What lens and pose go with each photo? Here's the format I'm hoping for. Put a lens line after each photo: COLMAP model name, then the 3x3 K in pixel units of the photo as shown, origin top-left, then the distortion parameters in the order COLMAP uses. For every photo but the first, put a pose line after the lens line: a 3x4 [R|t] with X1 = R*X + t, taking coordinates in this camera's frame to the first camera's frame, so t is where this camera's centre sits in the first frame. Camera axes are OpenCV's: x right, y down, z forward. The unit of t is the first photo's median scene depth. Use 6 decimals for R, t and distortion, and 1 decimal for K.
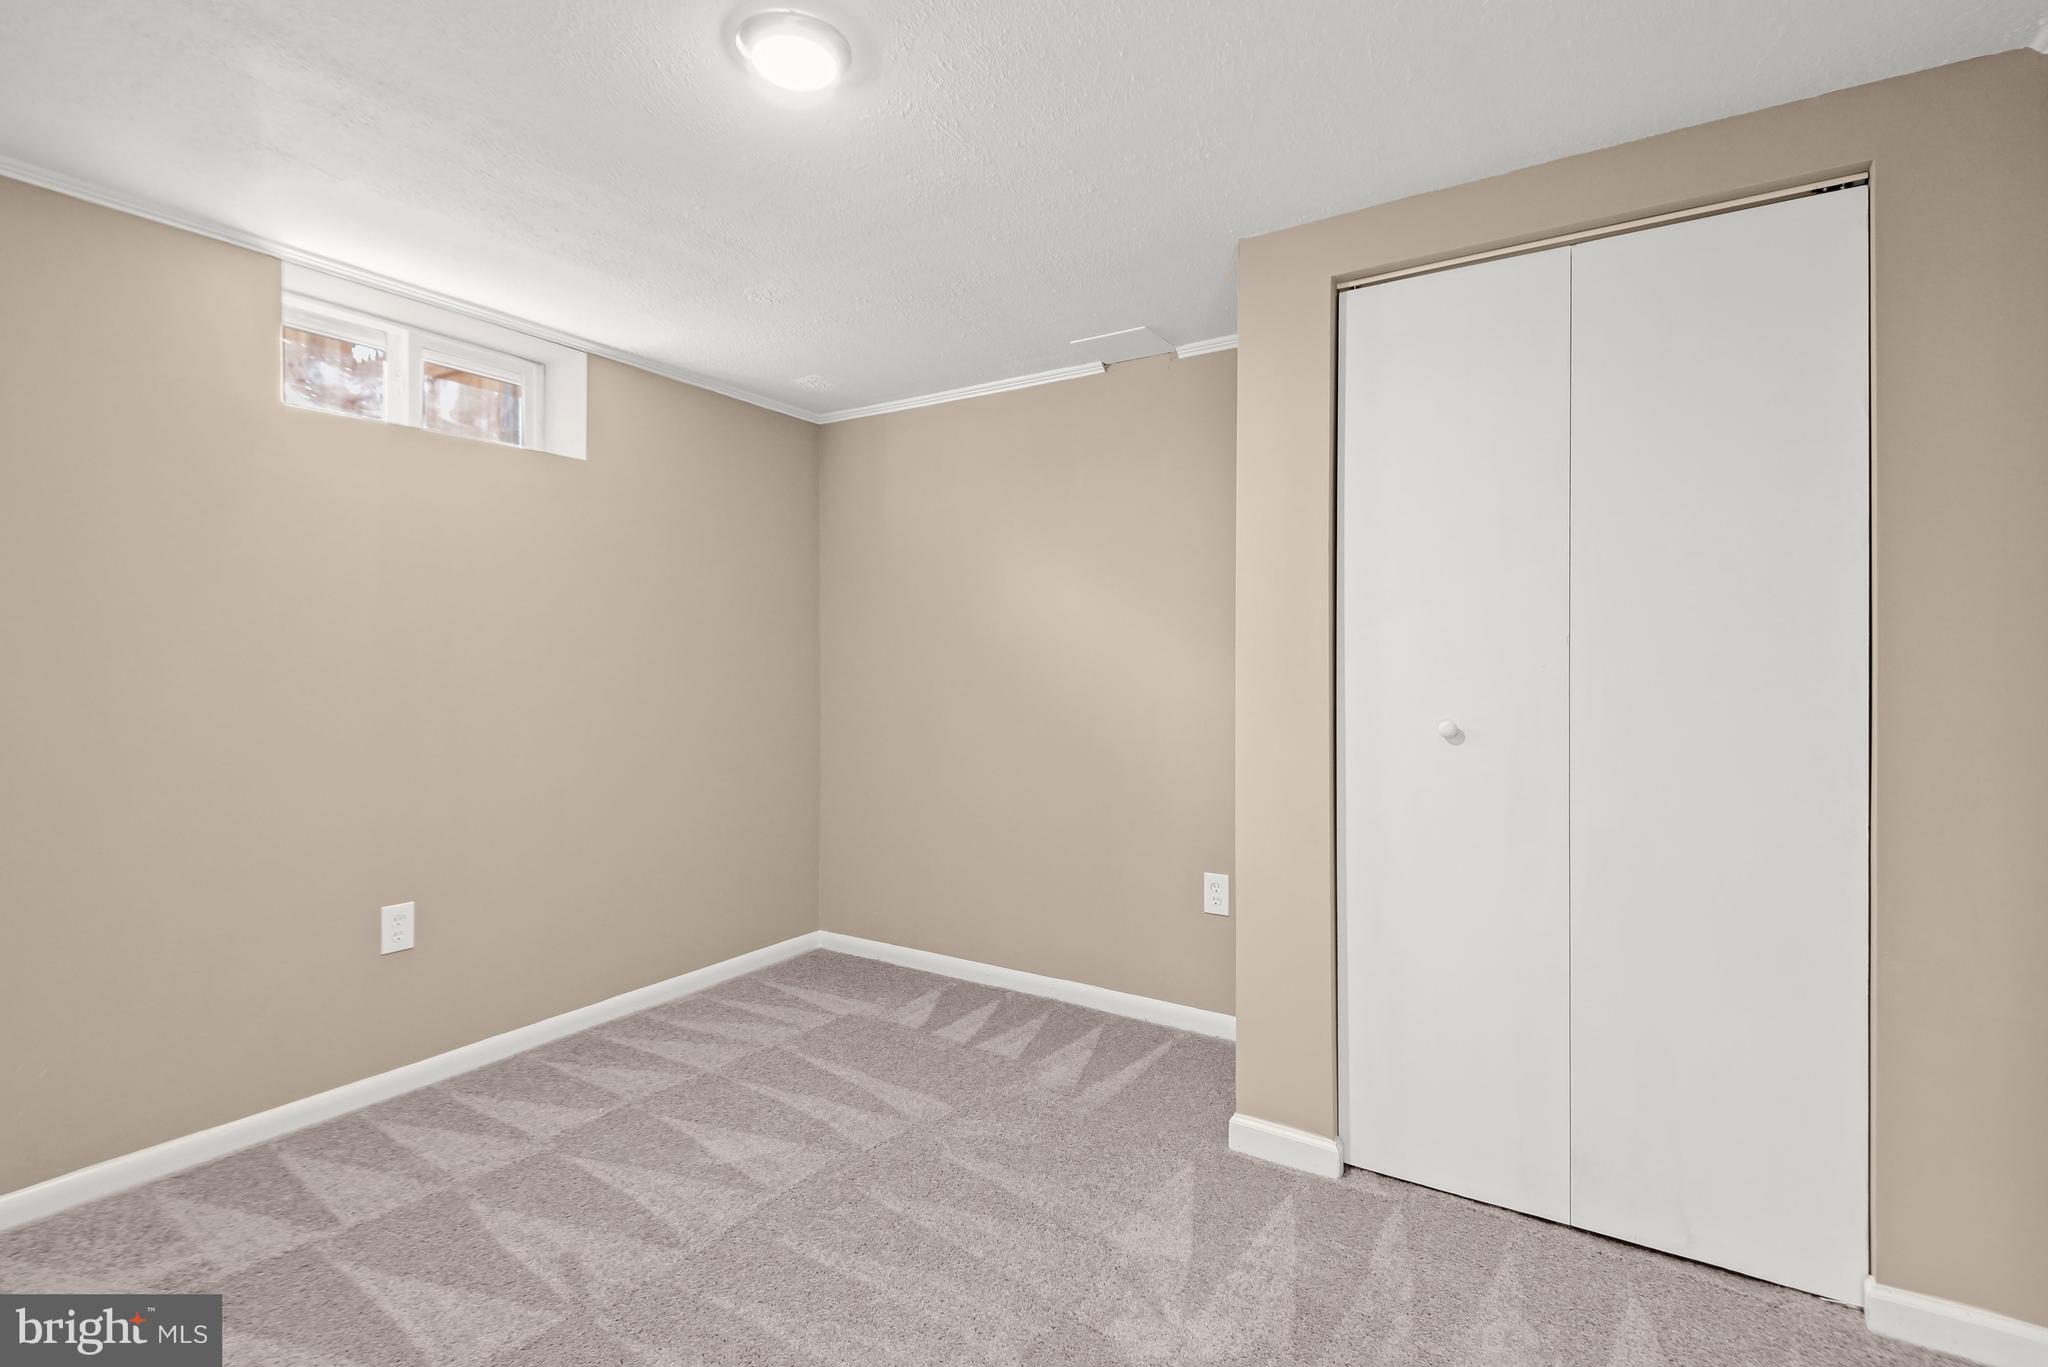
lens RADIAL K [[934.1, 0, 1014.8], [0, 934.1, 672.3], [0, 0, 1]] dist [0.013272, -0.010497]
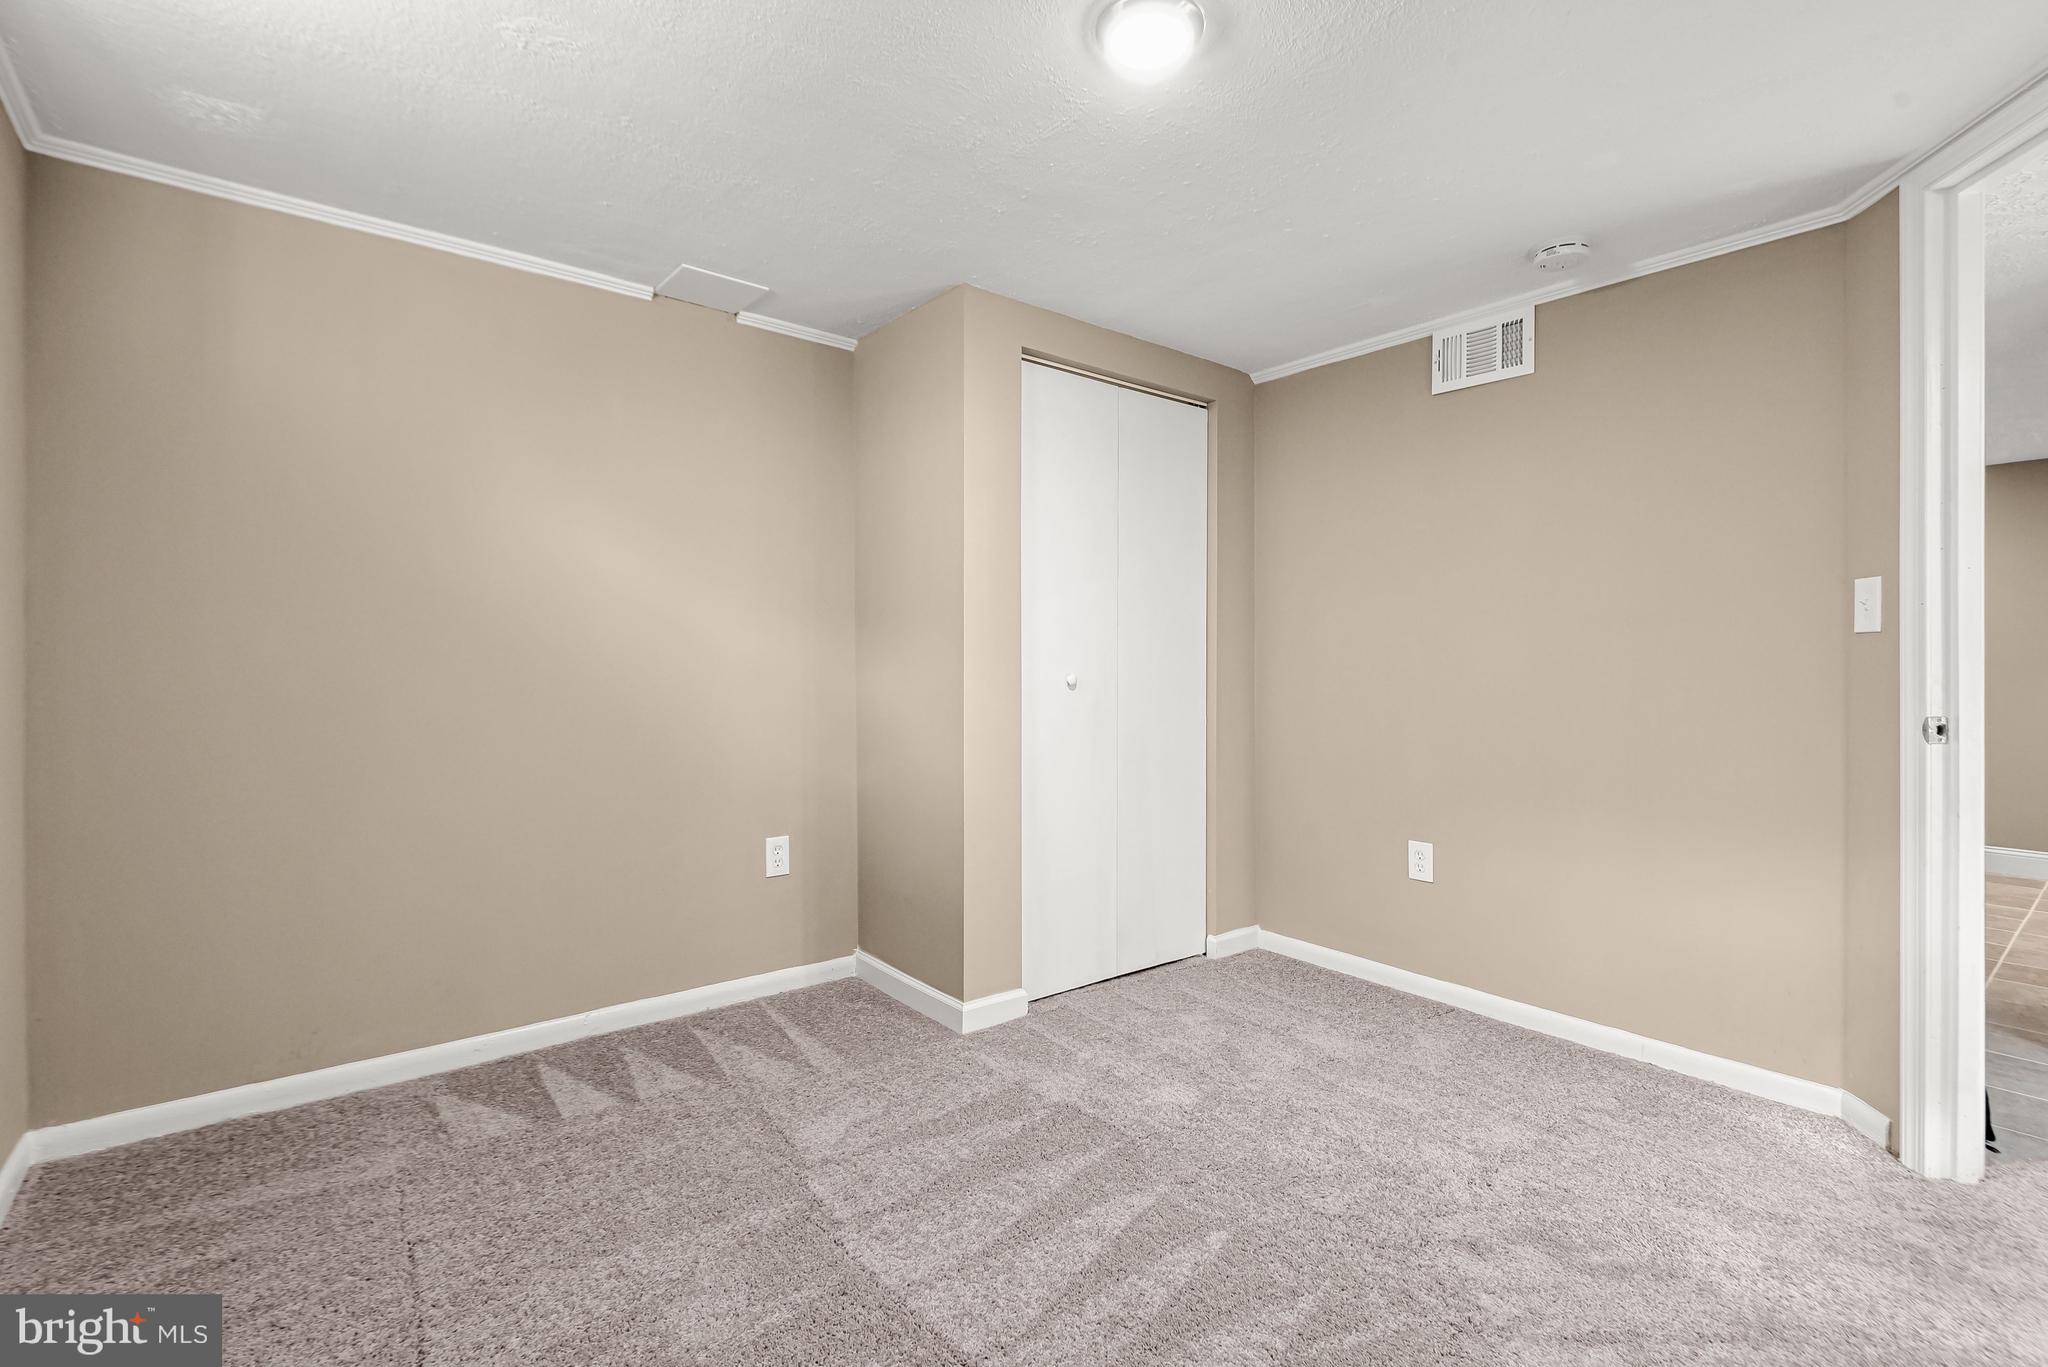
lens RADIAL K [[934.1, 0, 1013.6], [0, 934.1, 676.5], [0, 0, 1]] dist [0.013272, -0.010497]
pose [[0.322856, -0.012481, 0.946366, -0.722001], [0.002712, 0.999921, 0.012262, 0.026227], [-0.946444, -0.001392, 0.322865, 0.446764]]
